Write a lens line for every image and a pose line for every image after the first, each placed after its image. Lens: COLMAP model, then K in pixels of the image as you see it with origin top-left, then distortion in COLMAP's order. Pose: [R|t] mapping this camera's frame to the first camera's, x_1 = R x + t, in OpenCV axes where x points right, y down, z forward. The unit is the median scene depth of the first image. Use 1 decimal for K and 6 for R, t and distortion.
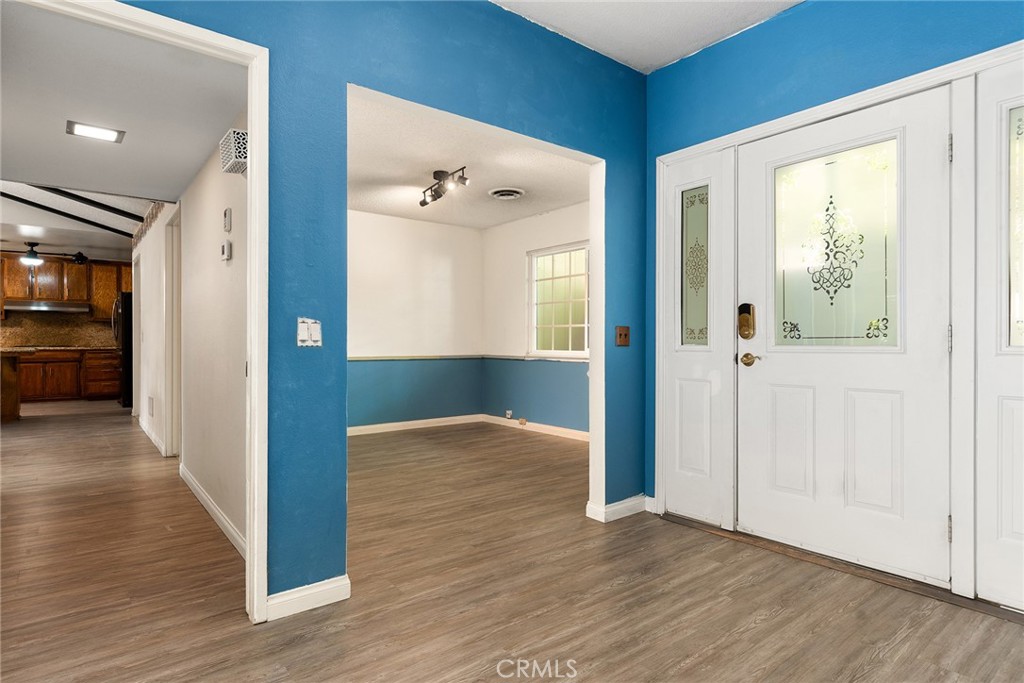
lens RADIAL K [[557.1, 0, 513.8], [0, 557.1, 343.4], [0, 0, 1]] dist [0.001449, -0.000781]
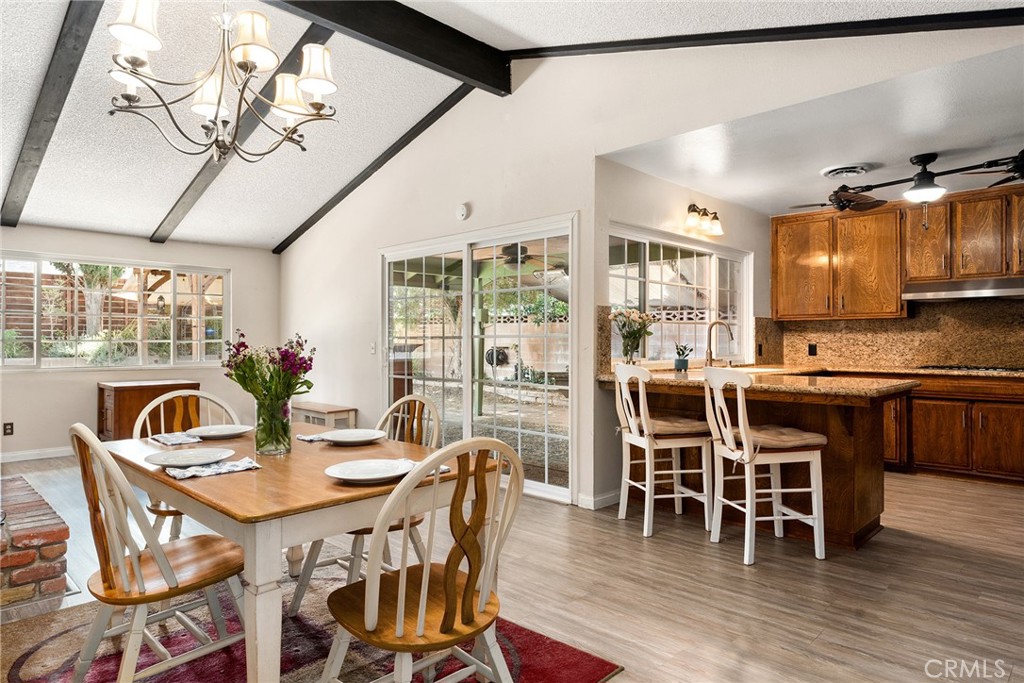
lens RADIAL K [[615.3, 0, 512.3], [0, 615.3, 340.1], [0, 0, 1]] dist [-0.005145, -0.001392]
pose [[0.124897, -0.001914, -0.992168, -0.335007], [-0.002884, 0.999993, -0.002292, -0.017488], [0.992166, 0.003147, 0.124890, 0.506792]]
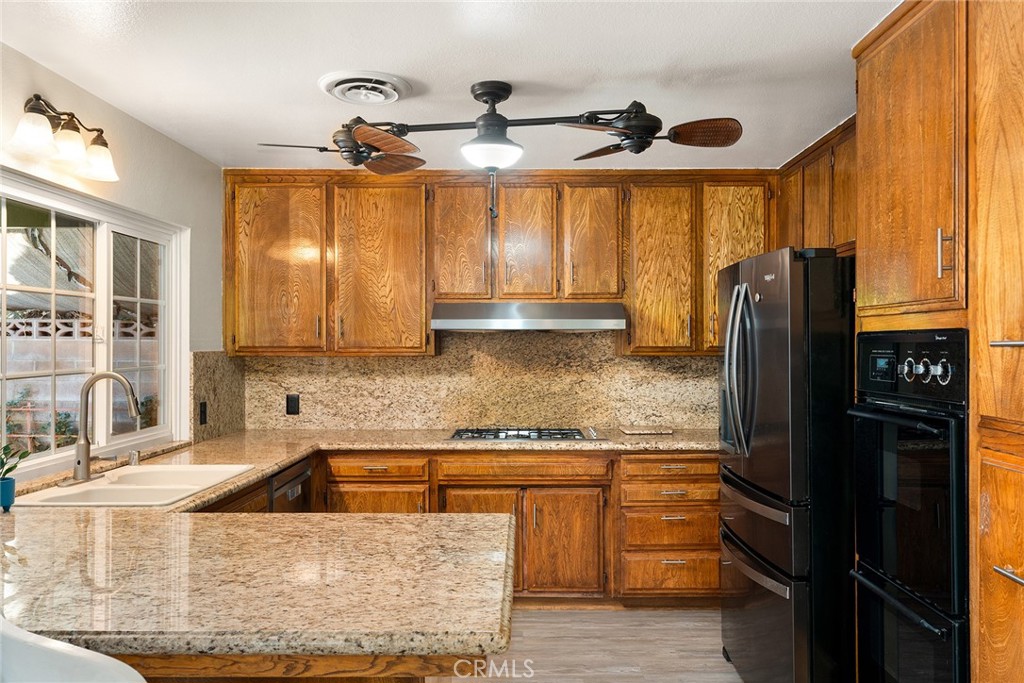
lens RADIAL K [[761.6, 0, 515.0], [0, 761.6, 340.6], [0, 0, 1]] dist [0.005365, -0.001218]
pose [[0.774950, -0.002923, -0.632016, -0.542059], [-0.002409, 0.999968, -0.007579, -0.047797], [0.632018, 0.007396, 0.774919, 0.627883]]
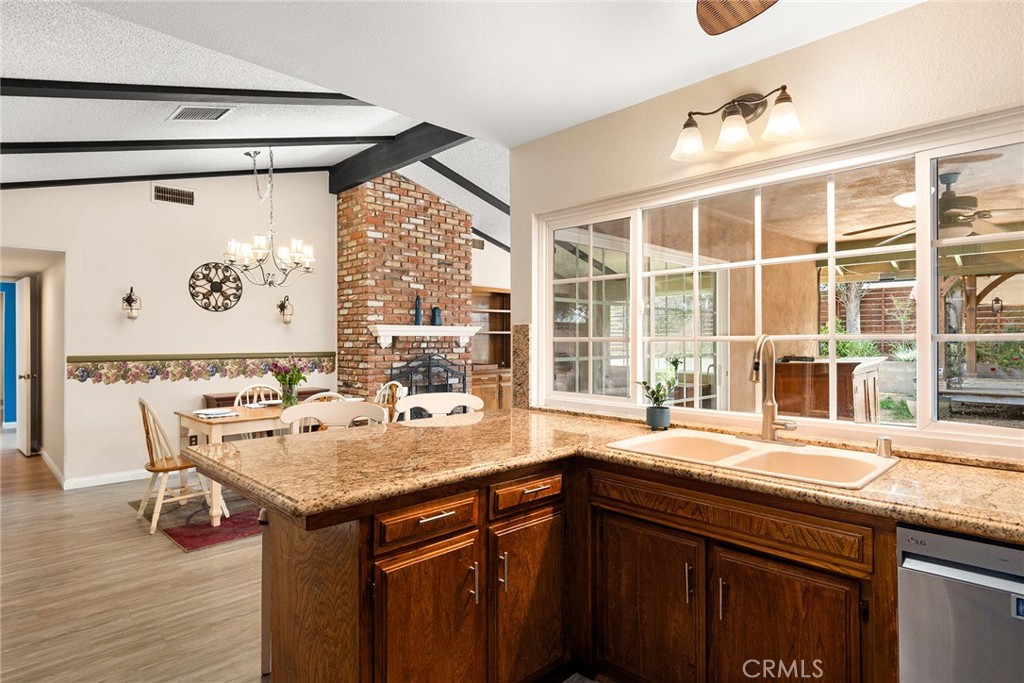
lens RADIAL K [[557.1, 0, 513.0], [0, 557.1, 339.8], [0, 0, 1]] dist [0.001449, -0.000781]
pose [[-0.994371, -0.000417, -0.105953, -0.743251], [-0.000744, 0.999995, 0.003047, -0.036284], [0.105951, 0.003109, -0.994366, 0.974488]]
